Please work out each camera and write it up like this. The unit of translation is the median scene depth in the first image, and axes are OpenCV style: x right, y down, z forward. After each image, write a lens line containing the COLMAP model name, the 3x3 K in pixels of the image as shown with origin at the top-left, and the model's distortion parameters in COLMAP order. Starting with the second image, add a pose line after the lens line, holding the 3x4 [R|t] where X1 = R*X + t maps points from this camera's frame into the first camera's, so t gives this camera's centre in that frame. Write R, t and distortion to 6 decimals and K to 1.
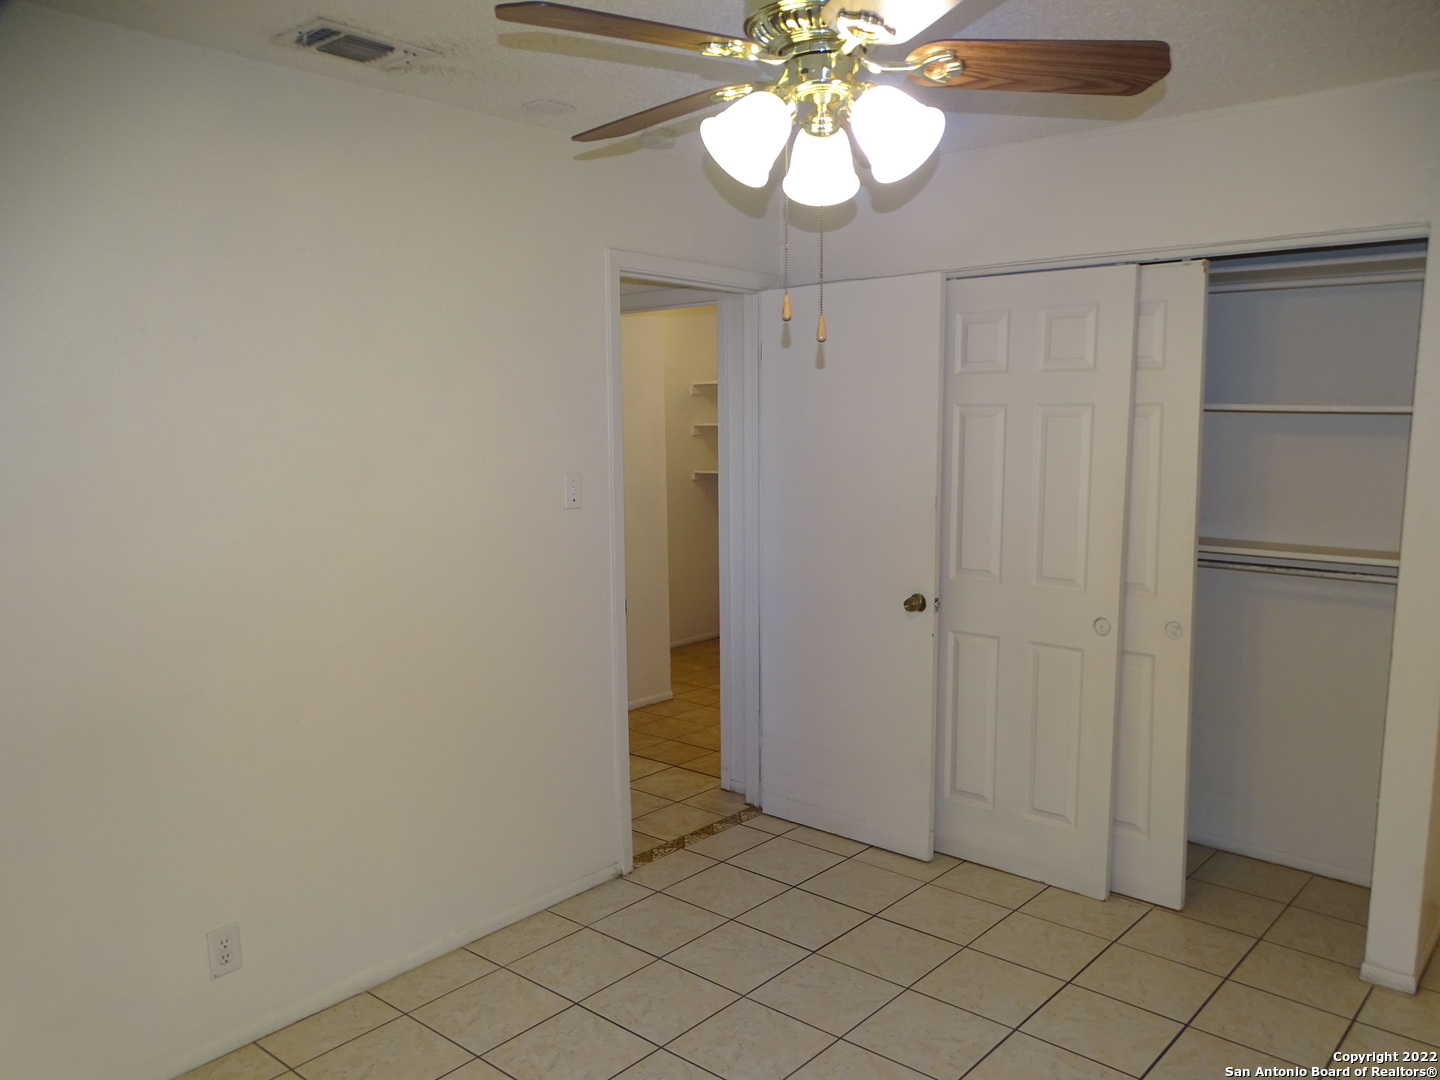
lens RADIAL K [[1131.5, 0, 728.5], [0, 1131.5, 547.6], [0, 0, 1]] dist [0.045708, 0.000045]
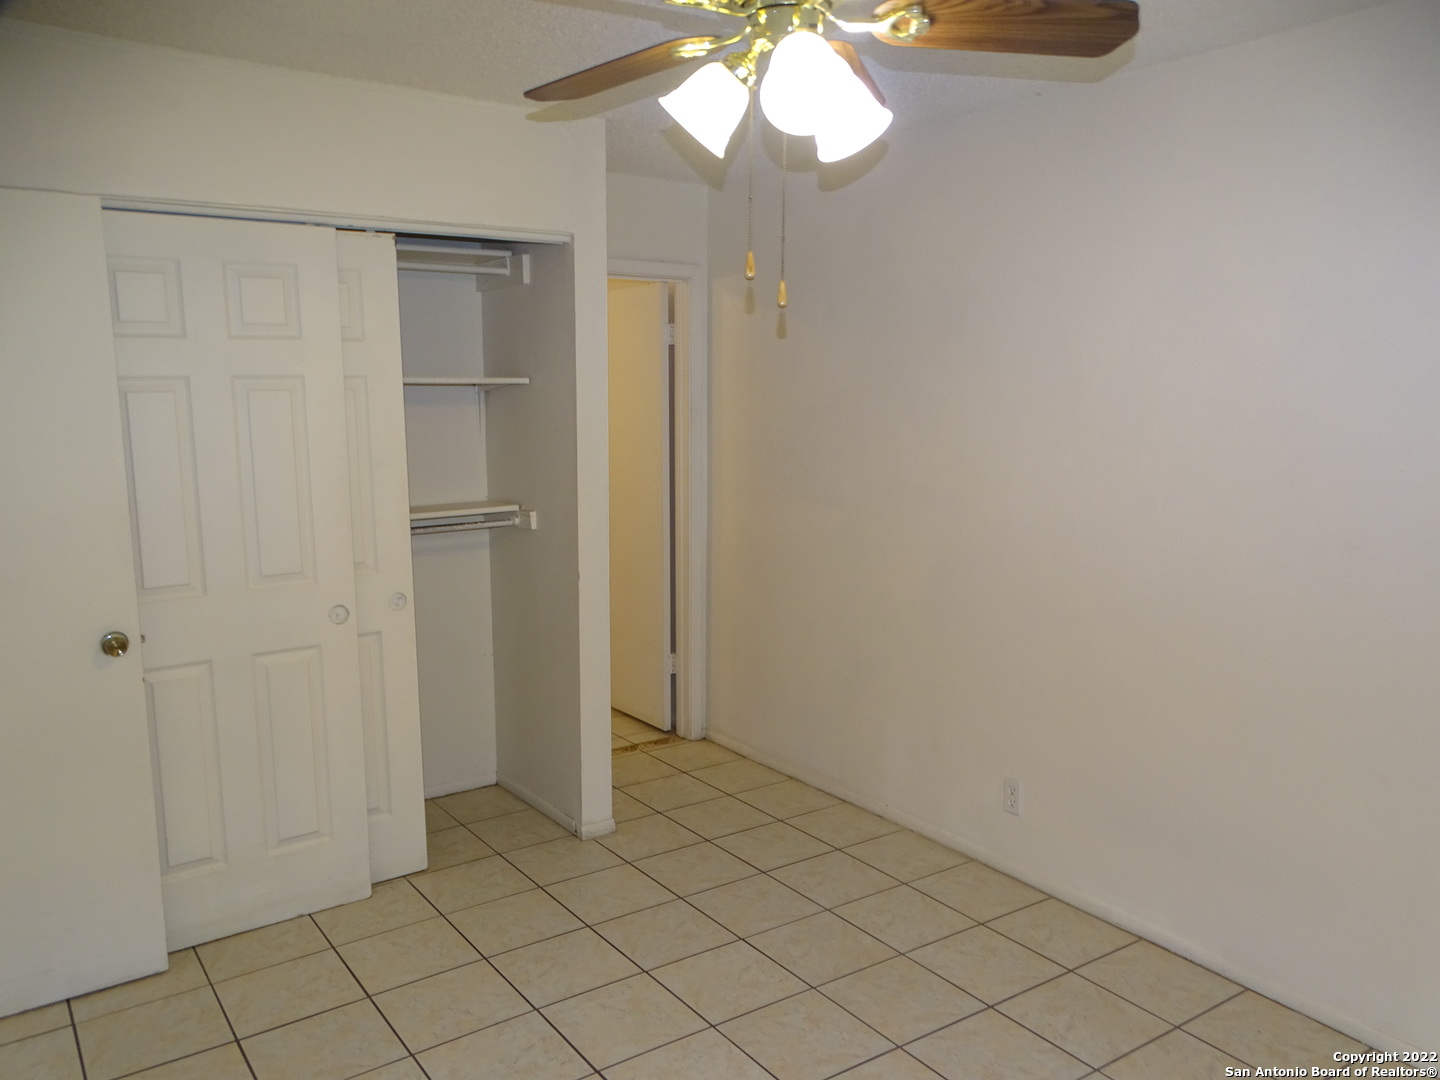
lens RADIAL K [[1131.5, 0, 726.9], [0, 1131.5, 540.2], [0, 0, 1]] dist [0.045708, 0.000045]
pose [[0.243252, -0.141928, 0.959523, -0.495142], [0.126392, 0.985440, 0.113719, -0.058611], [-0.961693, 0.093614, 0.257649, 0.456873]]
